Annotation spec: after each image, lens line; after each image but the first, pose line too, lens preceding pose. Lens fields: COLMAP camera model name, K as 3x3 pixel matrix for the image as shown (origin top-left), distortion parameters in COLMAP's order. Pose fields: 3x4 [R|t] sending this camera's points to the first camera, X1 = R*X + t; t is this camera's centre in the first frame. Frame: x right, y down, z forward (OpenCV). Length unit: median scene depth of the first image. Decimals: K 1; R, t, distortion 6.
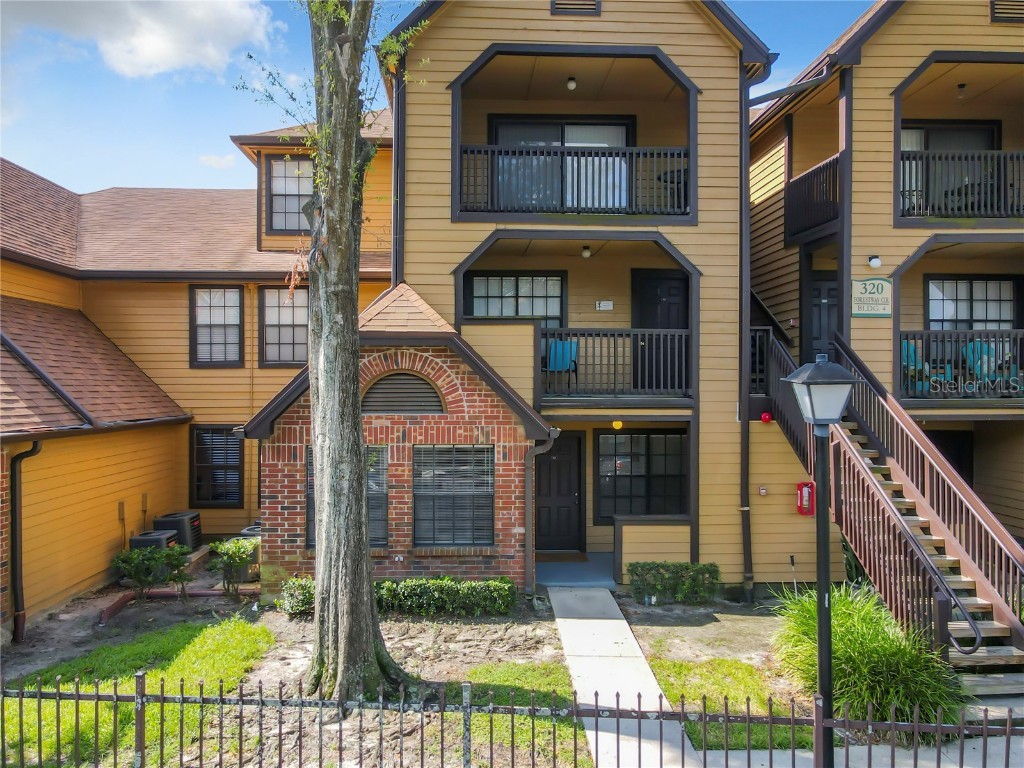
lens RADIAL K [[749.1, 0, 497.6], [0, 749.1, 378.4], [0, 0, 1]] dist [0.001921, 0.026280]
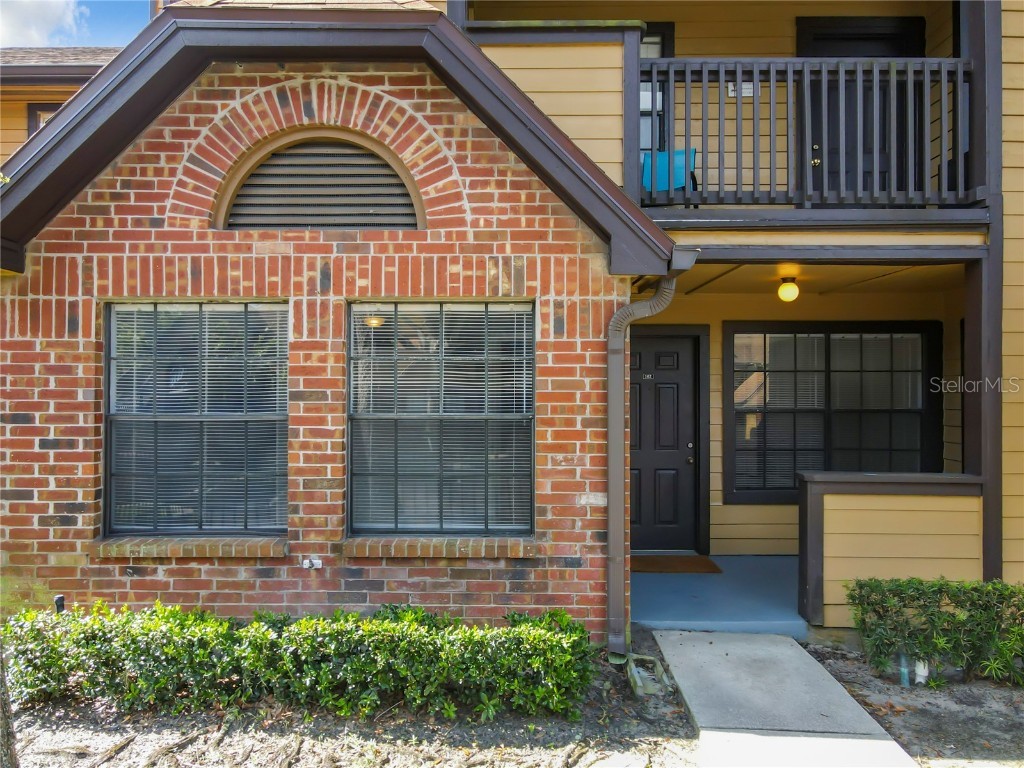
lens RADIAL K [[749.1, 0, 506.7], [0, 749.1, 384.3], [0, 0, 1]] dist [0.001921, 0.026280]
pose [[0.999019, 0.001047, -0.044266, -0.001332], [-0.001017, 0.999999, 0.000693, 0.132815], [0.044267, -0.000648, 0.999020, 0.556320]]
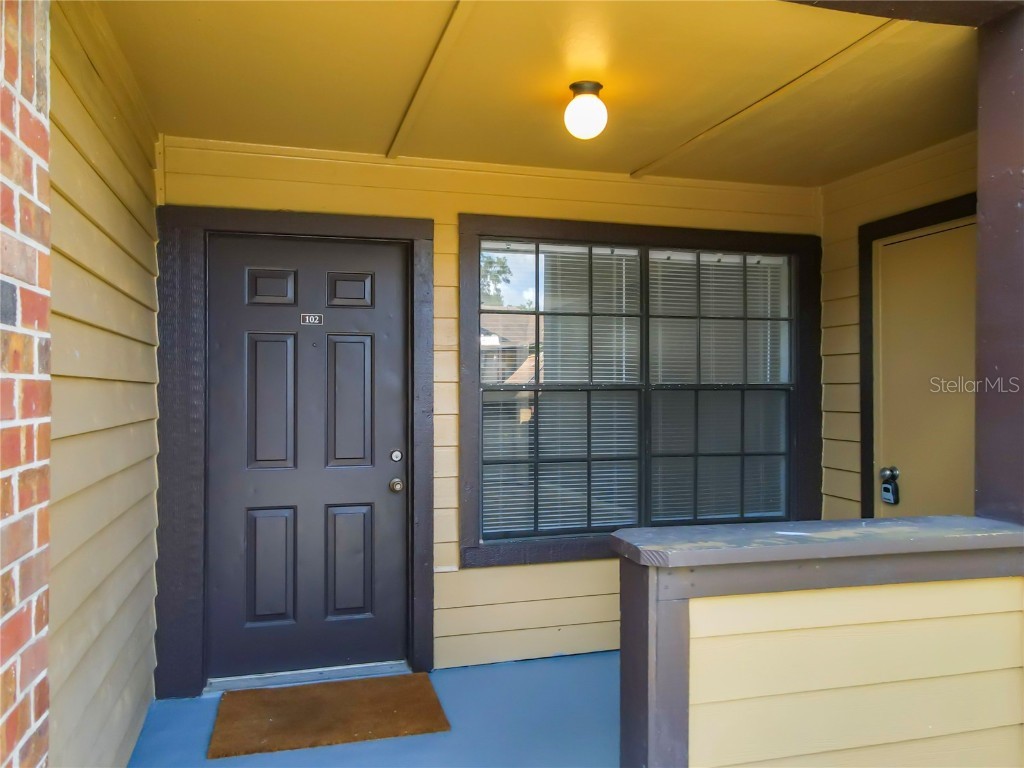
lens RADIAL K [[749.1, 0, 508.8], [0, 749.1, 394.6], [0, 0, 1]] dist [0.001921, 0.026280]
pose [[0.970181, -0.001179, 0.242378, 0.094230], [-0.001759, 0.999928, 0.011904, 0.154230], [-0.242374, -0.011976, 0.970109, 0.873133]]
